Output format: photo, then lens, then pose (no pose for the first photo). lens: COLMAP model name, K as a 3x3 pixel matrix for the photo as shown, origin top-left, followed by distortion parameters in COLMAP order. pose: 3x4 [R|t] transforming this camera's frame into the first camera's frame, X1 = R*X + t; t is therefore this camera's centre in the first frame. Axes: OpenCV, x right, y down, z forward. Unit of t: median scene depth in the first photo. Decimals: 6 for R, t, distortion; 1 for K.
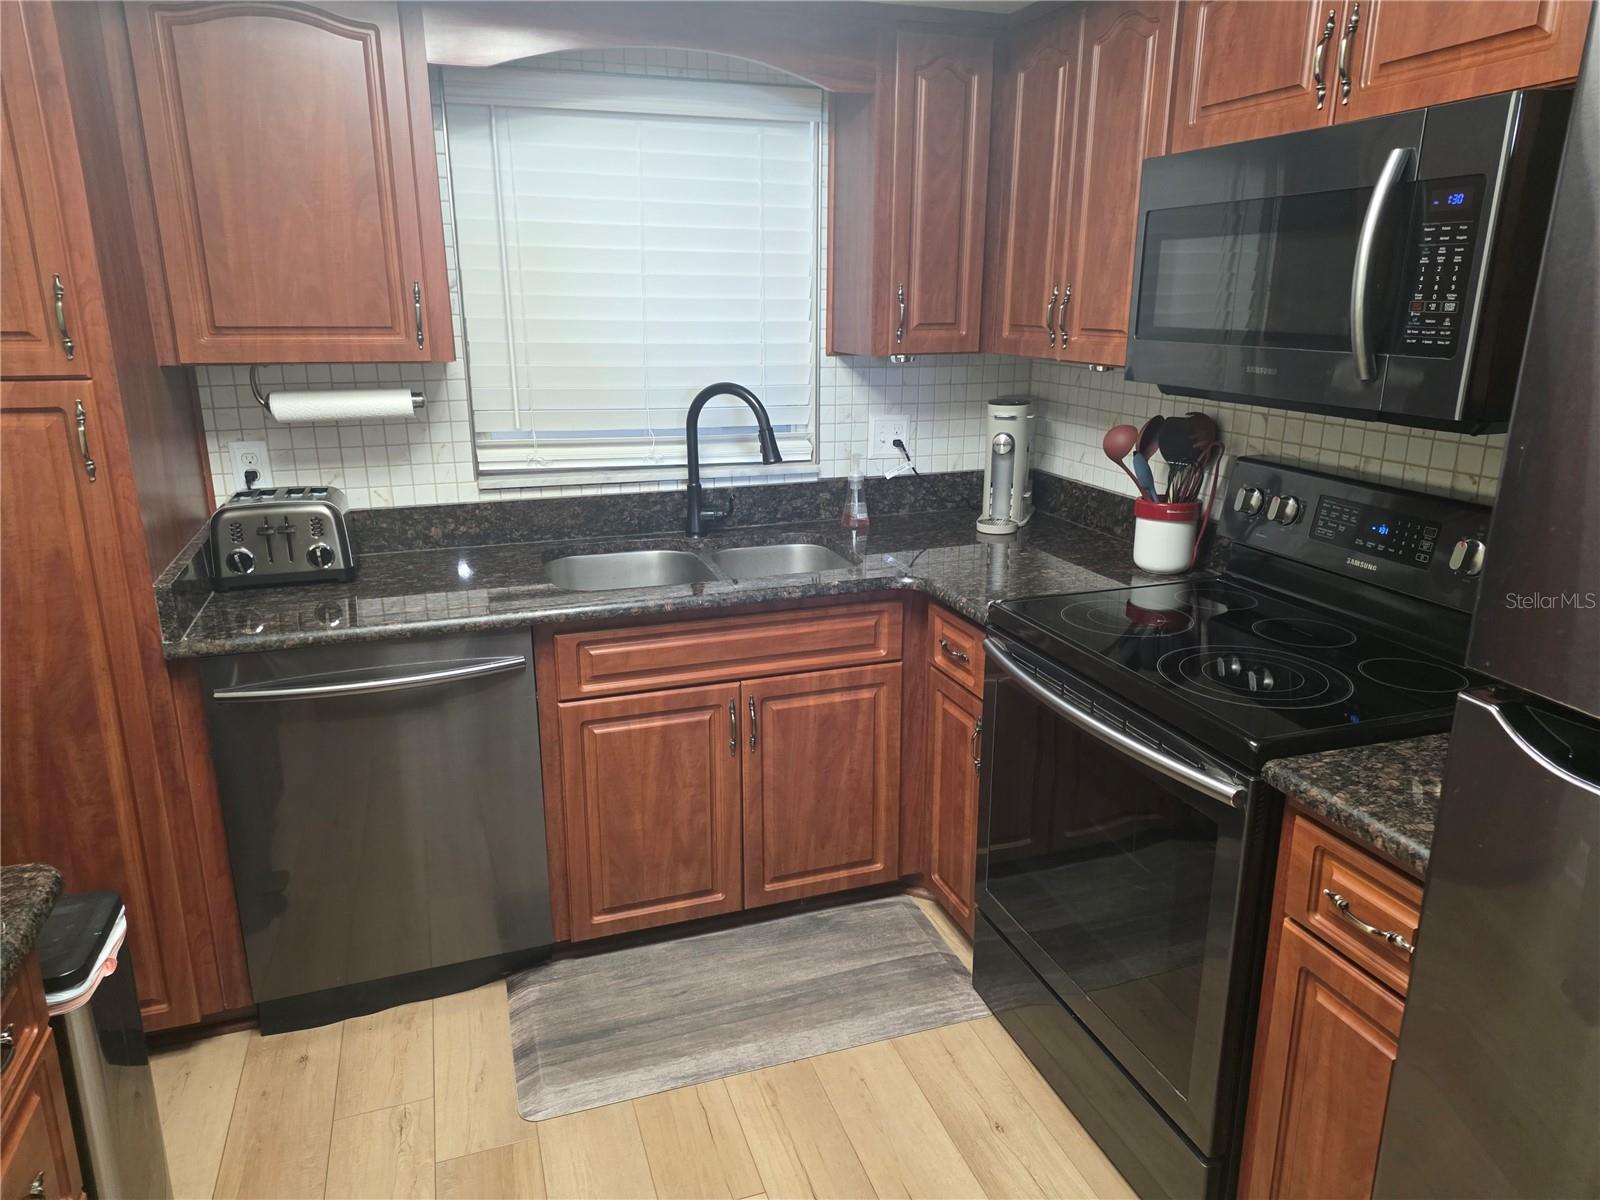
lens RADIAL K [[1066.7, 0, 800.0], [0, 1066.7, 600.0], [0, 0, 1]] dist [0.109961, -0.128826]
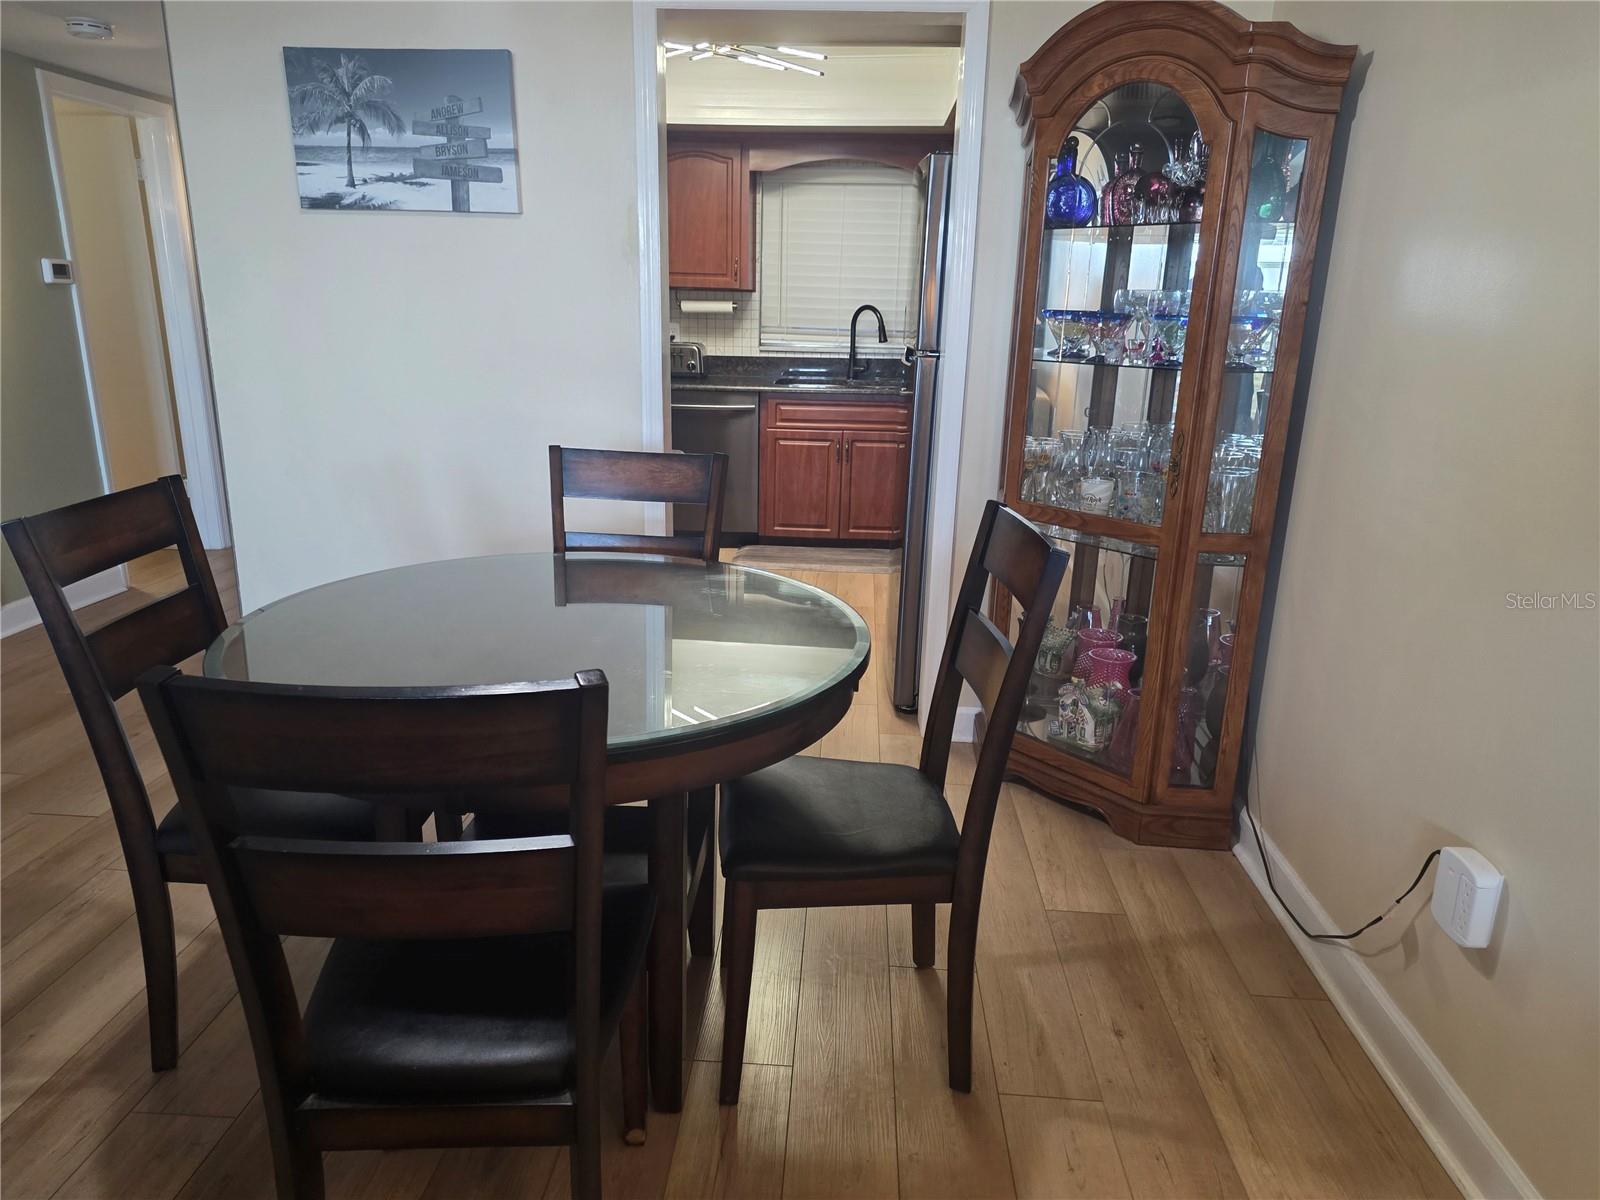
lens RADIAL K [[1085.3, 0, 808.7], [0, 1085.3, 650.2], [0, 0, 1]] dist [0.004341, 0.006549]
pose [[0.926128, 0.137564, -0.351230, 0.751476], [-0.127835, 0.990490, 0.050862, 0.429159], [0.354887, -0.002205, 0.934907, -1.205377]]
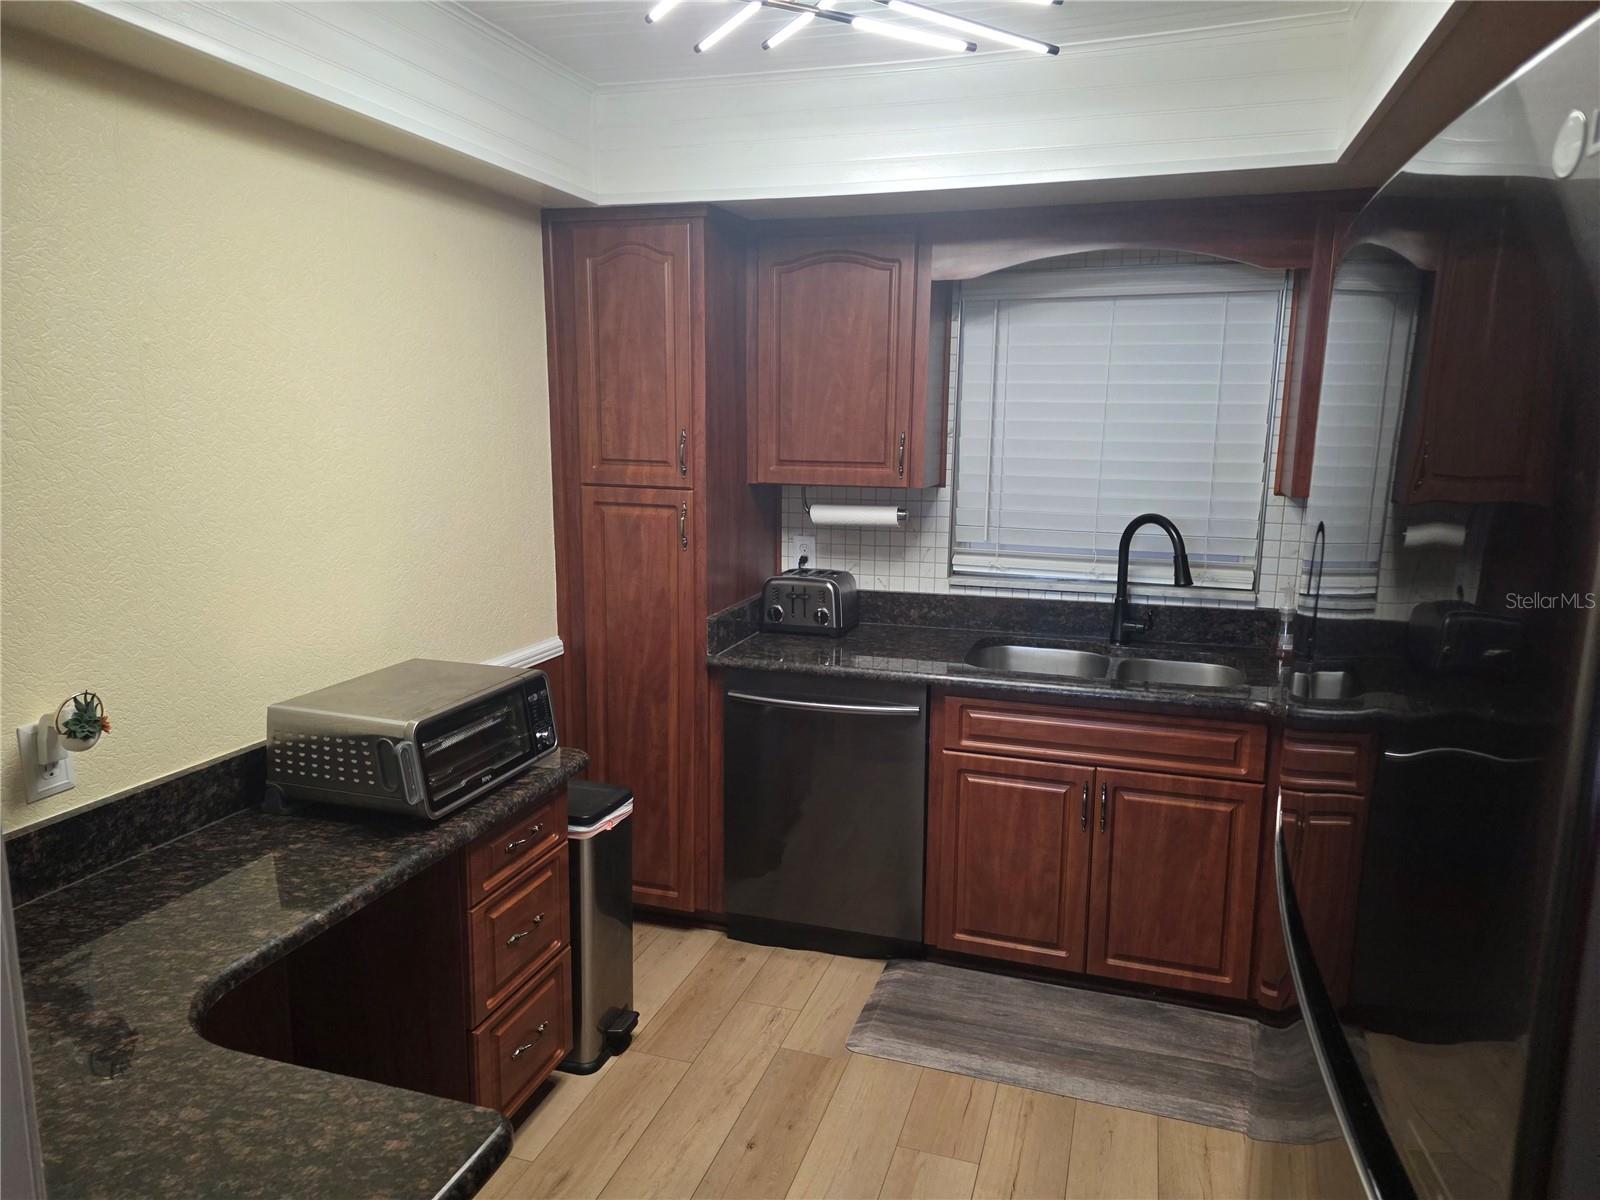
lens RADIAL K [[1066.7, 0, 800.0], [0, 1066.7, 600.0], [0, 0, 1]] dist [0.109961, -0.128826]
pose [[0.796284, 0.108477, -0.595118, 0.355045], [-0.173065, 0.983521, -0.052290, 0.015015], [0.579639, 0.144631, 0.801936, -0.143451]]
